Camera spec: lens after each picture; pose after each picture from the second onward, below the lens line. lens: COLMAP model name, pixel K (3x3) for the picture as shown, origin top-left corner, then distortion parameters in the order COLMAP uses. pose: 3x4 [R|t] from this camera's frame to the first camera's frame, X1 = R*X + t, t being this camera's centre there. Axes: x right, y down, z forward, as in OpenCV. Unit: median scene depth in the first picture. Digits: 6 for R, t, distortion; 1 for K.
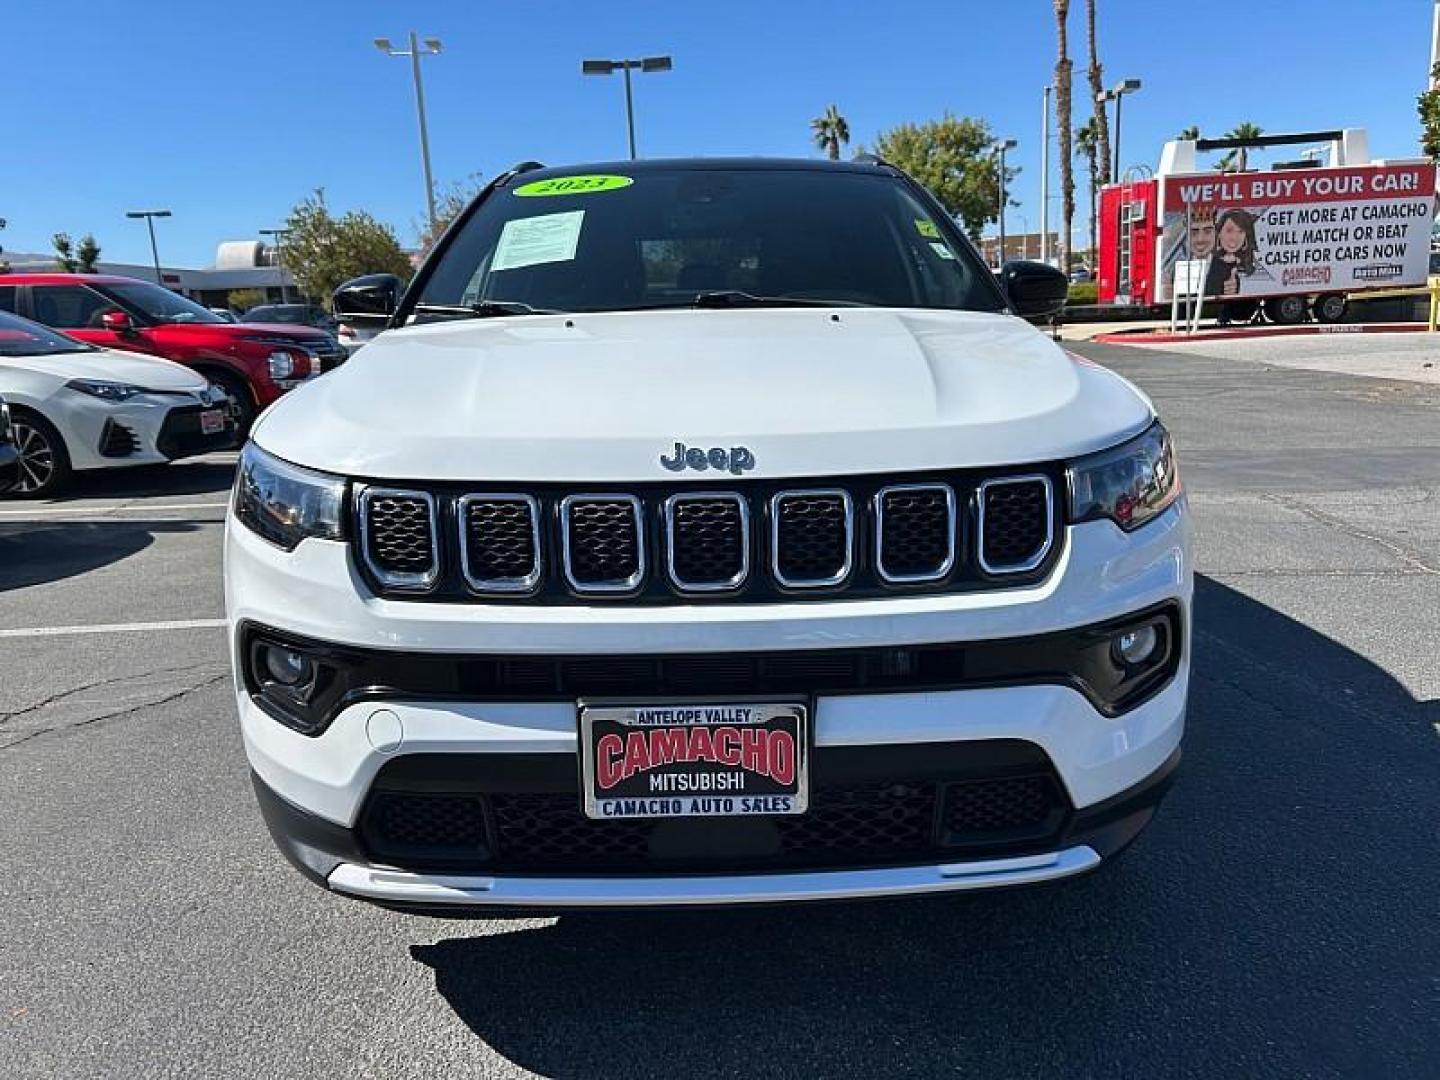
lens RADIAL K [[1106.2, 0, 718.0], [0, 1106.2, 550.3], [0, 0, 1]] dist [0.063563, -0.069440]
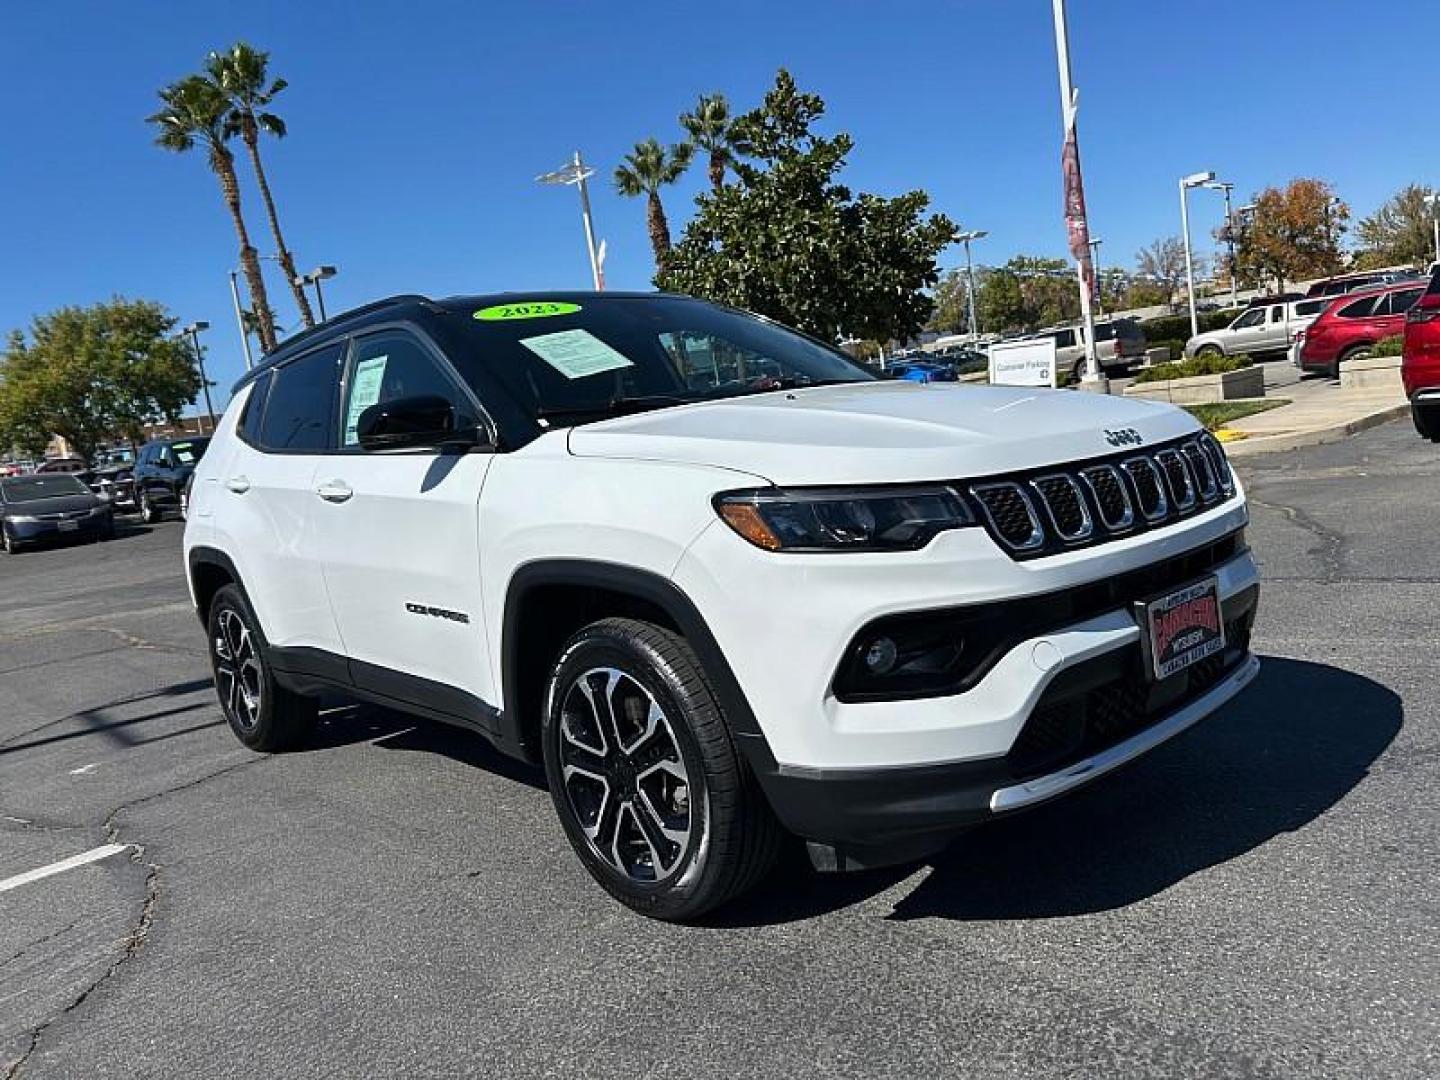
lens RADIAL K [[1106.2, 0, 718.0], [0, 1106.2, 550.3], [0, 0, 1]] dist [0.063563, -0.069440]
pose [[0.729963, -0.149690, 0.666894, -0.103738], [0.251334, 0.966146, -0.058243, 0.001193], [-0.635599, 0.210129, 0.742873, 0.017006]]
